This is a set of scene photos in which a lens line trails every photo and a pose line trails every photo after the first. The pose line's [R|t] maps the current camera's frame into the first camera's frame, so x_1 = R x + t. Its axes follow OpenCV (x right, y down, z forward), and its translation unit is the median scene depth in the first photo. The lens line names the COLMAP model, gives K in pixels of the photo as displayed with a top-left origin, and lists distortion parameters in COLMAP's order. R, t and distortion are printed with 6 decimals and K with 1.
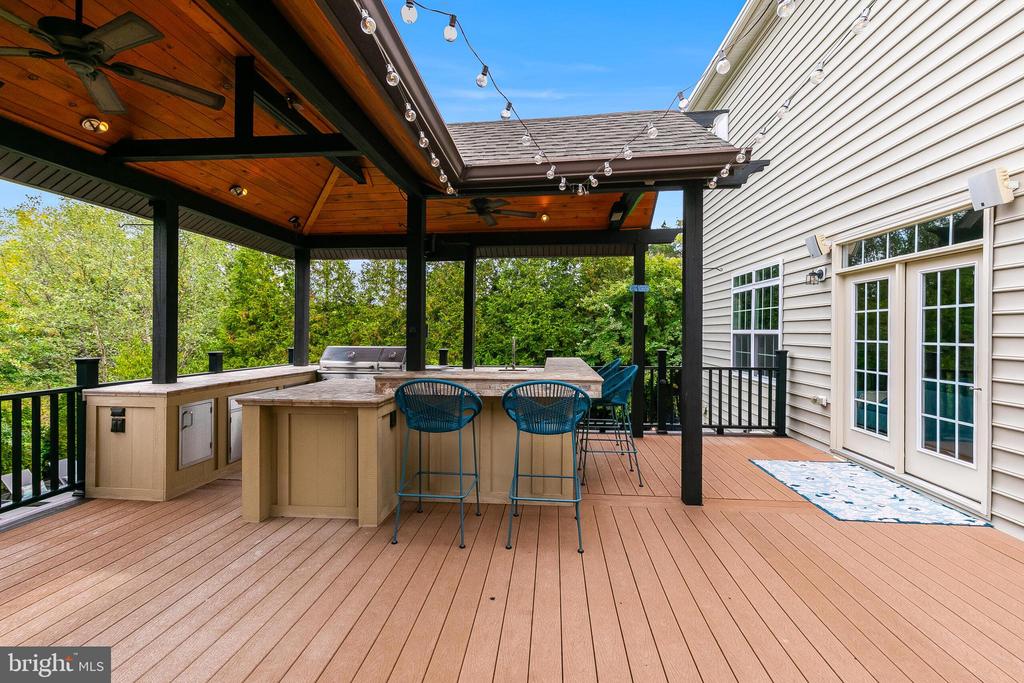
lens RADIAL K [[461.0, 0, 513.2], [0, 461.0, 332.1], [0, 0, 1]] dist [0.002629, 0.000084]
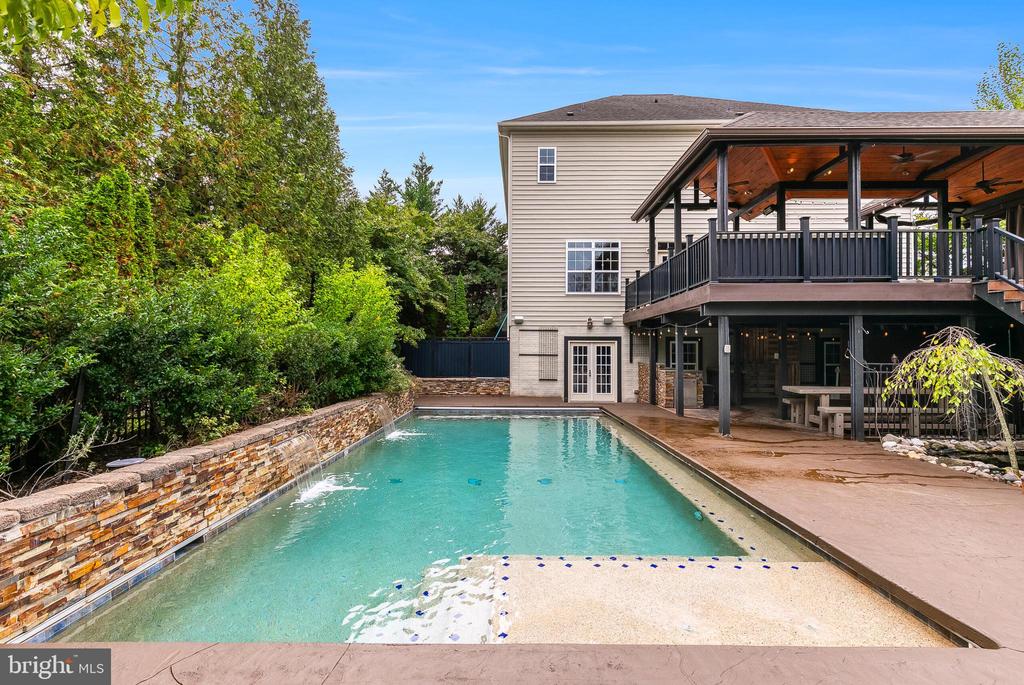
lens RADIAL K [[464.2, 0, 510.3], [0, 464.2, 341.8], [0, 0, 1]] dist [0.001735, -0.000309]
pose [[-0.068305, 0.015023, 0.997551, -2.202328], [-0.000095, 0.999887, -0.015065, 0.498793], [-0.997664, -0.001124, -0.068296, 2.179874]]
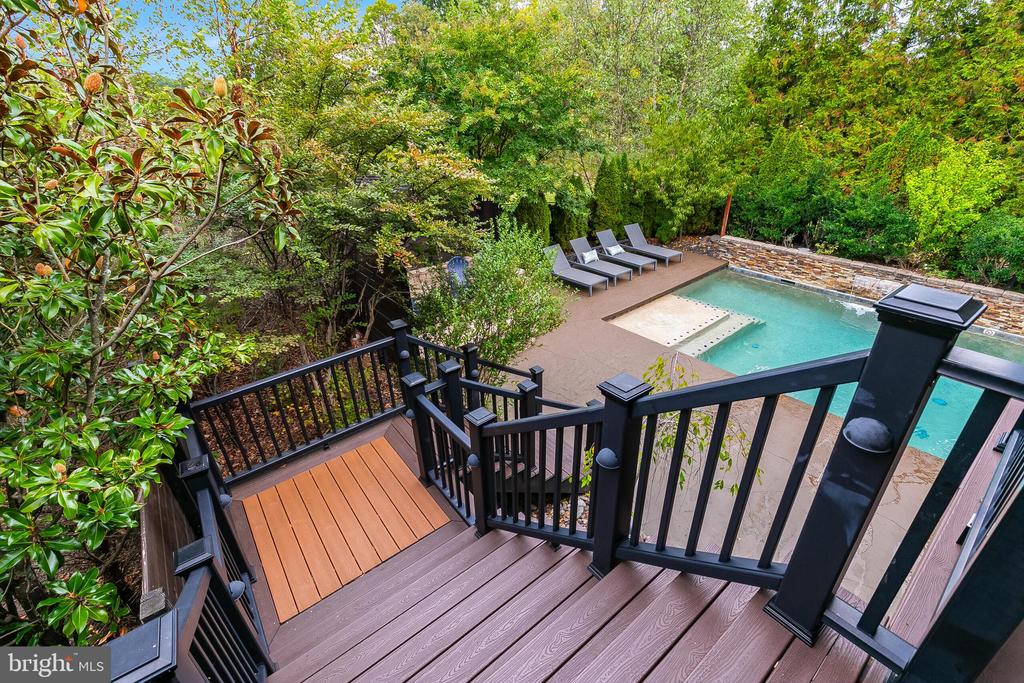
lens RADIAL K [[454.1, 0, 512.0], [0, 454.1, 341.5], [0, 0, 1]] dist [0.002979, 0.000116]
pose [[0.688089, 0.319788, -0.651359, -0.789054], [0.036003, 0.881500, 0.470810, -0.008290], [0.724732, -0.347411, 0.595037, 0.270261]]
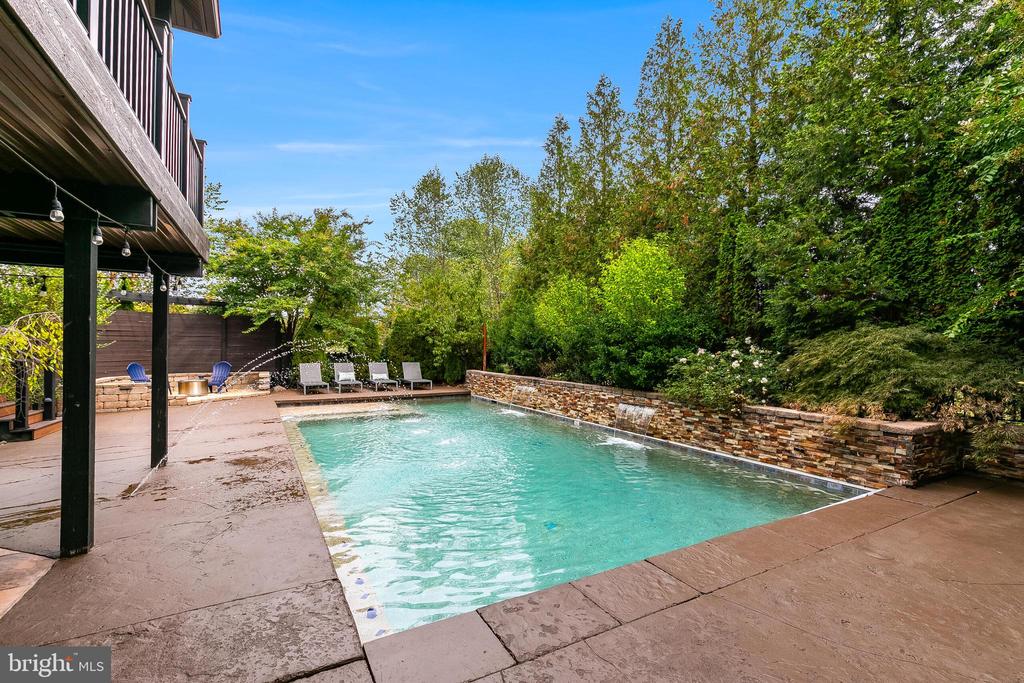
lens RADIAL K [[454.1, 0, 512.0], [0, 454.1, 341.5], [0, 0, 1]] dist [0.002979, 0.000116]
pose [[0.551078, -0.008110, -0.834414, 0.662070], [-0.003460, 0.999922, -0.012003, 0.533831], [0.834447, 0.009502, 0.551007, 1.407118]]
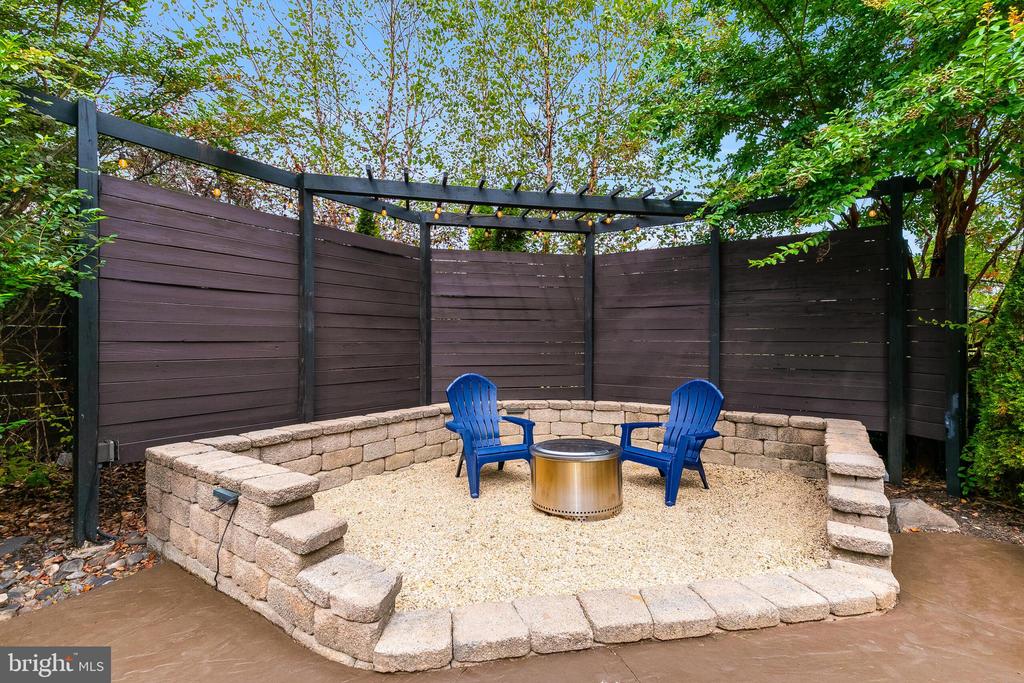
lens RADIAL K [[464.2, 0, 510.3], [0, 464.2, 340.8], [0, 0, 1]] dist [0.001735, -0.000309]
pose [[-0.483415, -0.004635, -0.875379, -1.567267], [-0.008326, 0.999965, -0.000696, 0.557618], [0.875352, 0.006952, -0.483437, 1.566663]]
